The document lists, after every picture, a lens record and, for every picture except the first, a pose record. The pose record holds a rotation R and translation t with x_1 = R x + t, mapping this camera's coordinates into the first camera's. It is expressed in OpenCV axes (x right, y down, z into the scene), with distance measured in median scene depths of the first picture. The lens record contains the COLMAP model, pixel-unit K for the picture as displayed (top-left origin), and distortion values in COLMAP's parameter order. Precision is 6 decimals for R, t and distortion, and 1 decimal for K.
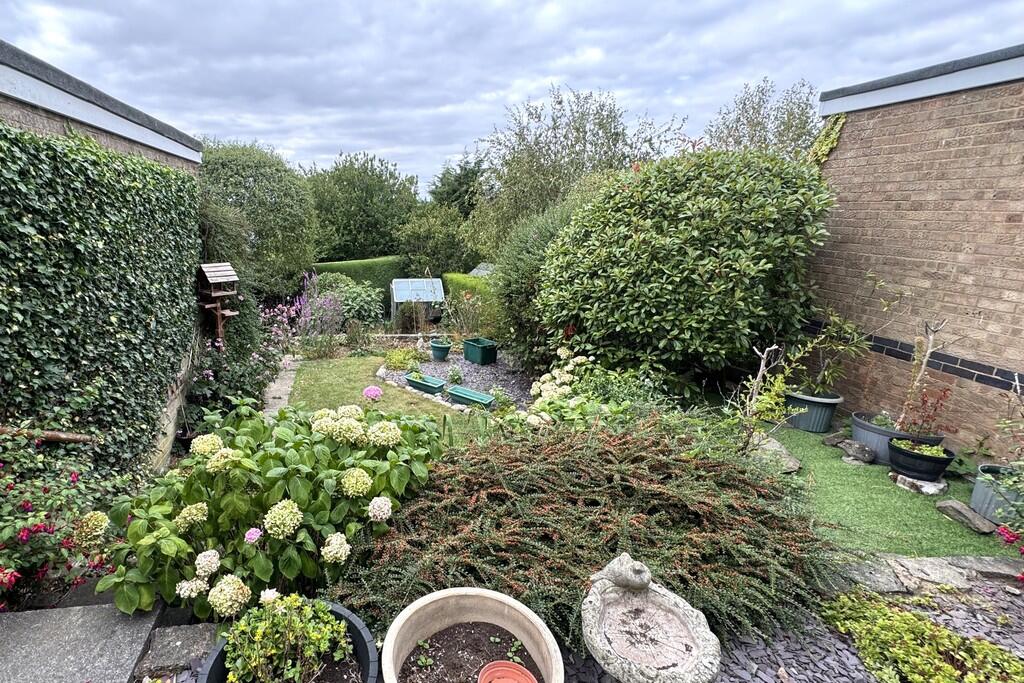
lens RADIAL K [[449.4, 0, 499.9], [0, 449.4, 328.1], [0, 0, 1]] dist [0.001798, -0.000097]
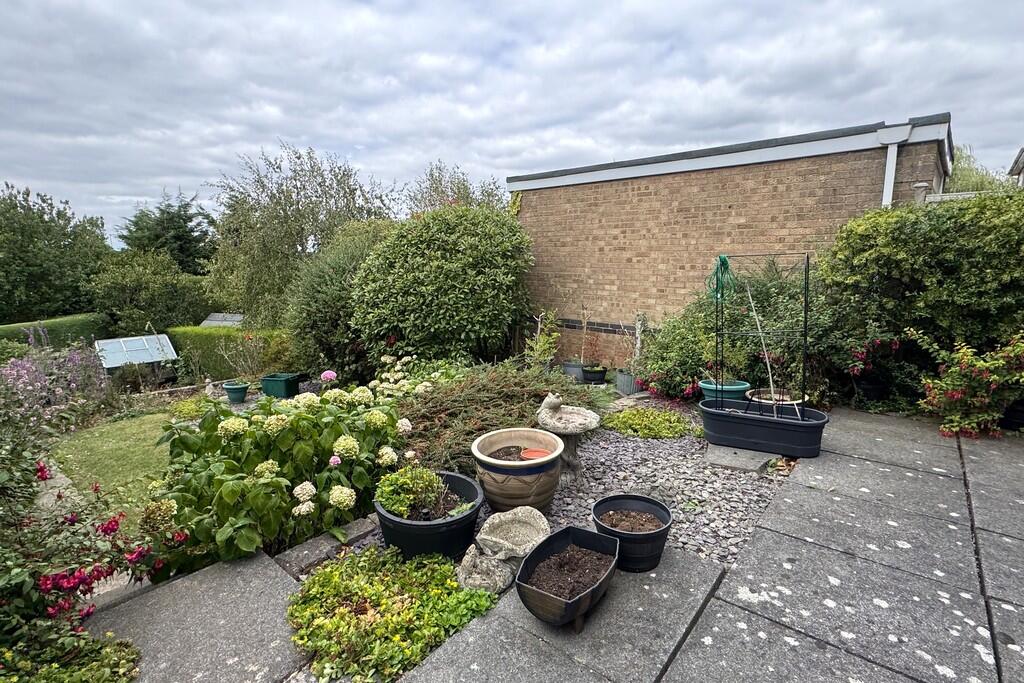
lens RADIAL K [[449.4, 0, 510.5], [0, 449.4, 345.5], [0, 0, 1]] dist [0.001798, -0.000097]
pose [[0.748411, -0.134583, 0.649436, -0.413041], [0.188793, 0.981916, -0.014081, 0.101681], [-0.635797, 0.133147, 0.760285, -0.167897]]
